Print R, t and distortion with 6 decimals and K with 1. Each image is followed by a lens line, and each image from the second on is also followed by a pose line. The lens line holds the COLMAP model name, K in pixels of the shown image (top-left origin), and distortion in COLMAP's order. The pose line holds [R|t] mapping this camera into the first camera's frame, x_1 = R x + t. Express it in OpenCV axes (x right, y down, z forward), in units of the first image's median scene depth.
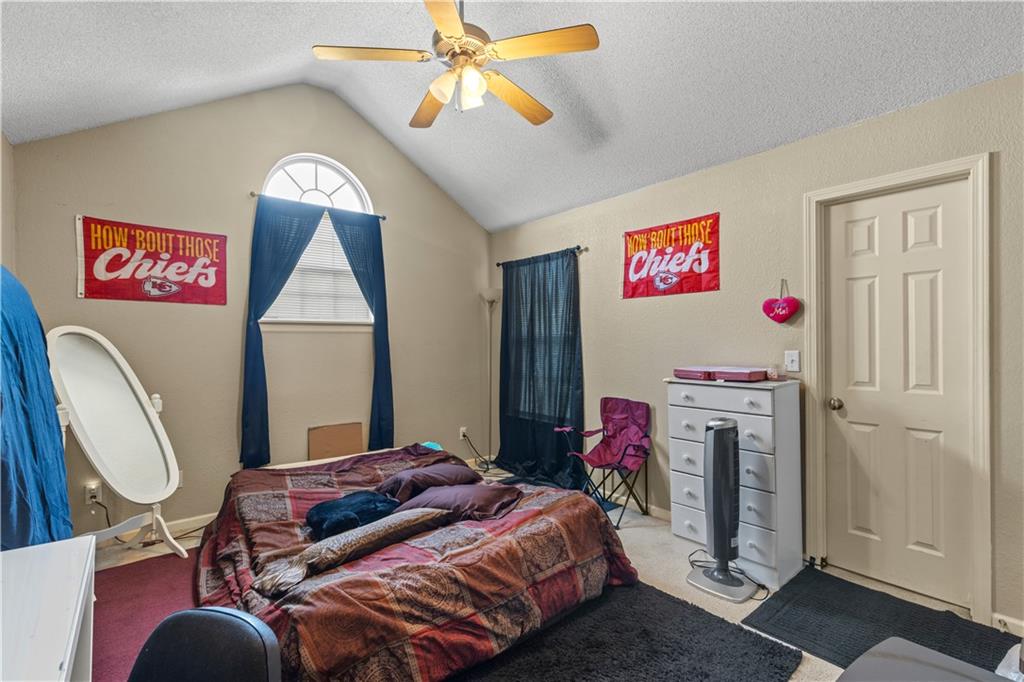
lens RADIAL K [[468.3, 0, 515.7], [0, 468.3, 337.6], [0, 0, 1]] dist [0.000993, -0.000071]
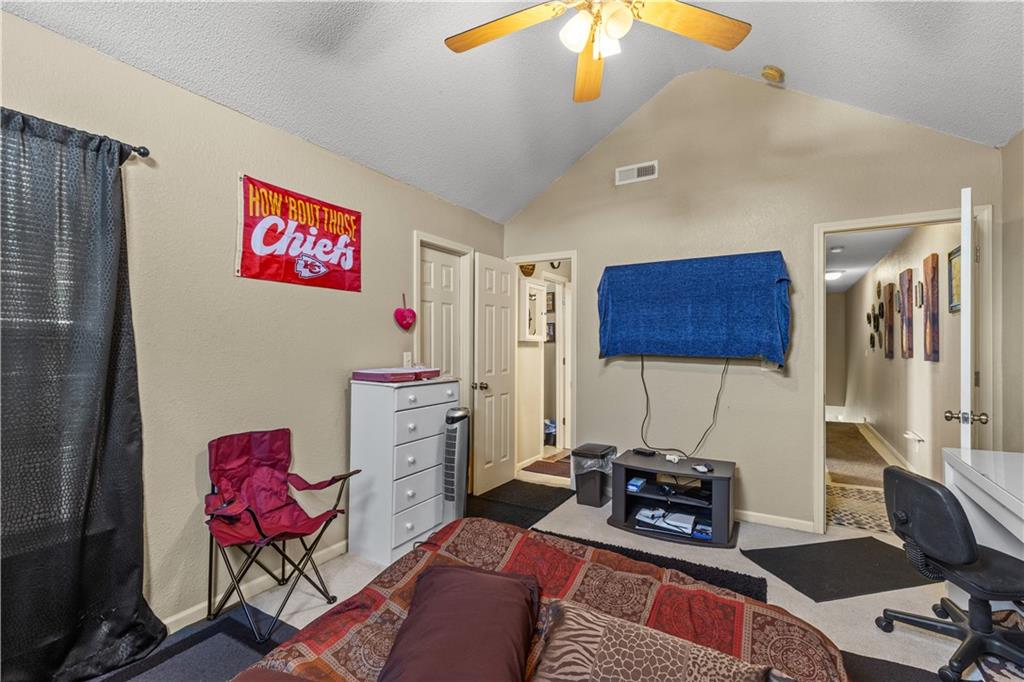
lens RADIAL K [[468.3, 0, 515.7], [0, 468.3, 337.6], [0, 0, 1]] dist [0.000993, -0.000071]
pose [[-0.348269, 0.016990, 0.937241, -0.553554], [-0.008375, 0.999739, -0.021236, 0.011445], [-0.937357, -0.015245, -0.348035, 0.962449]]
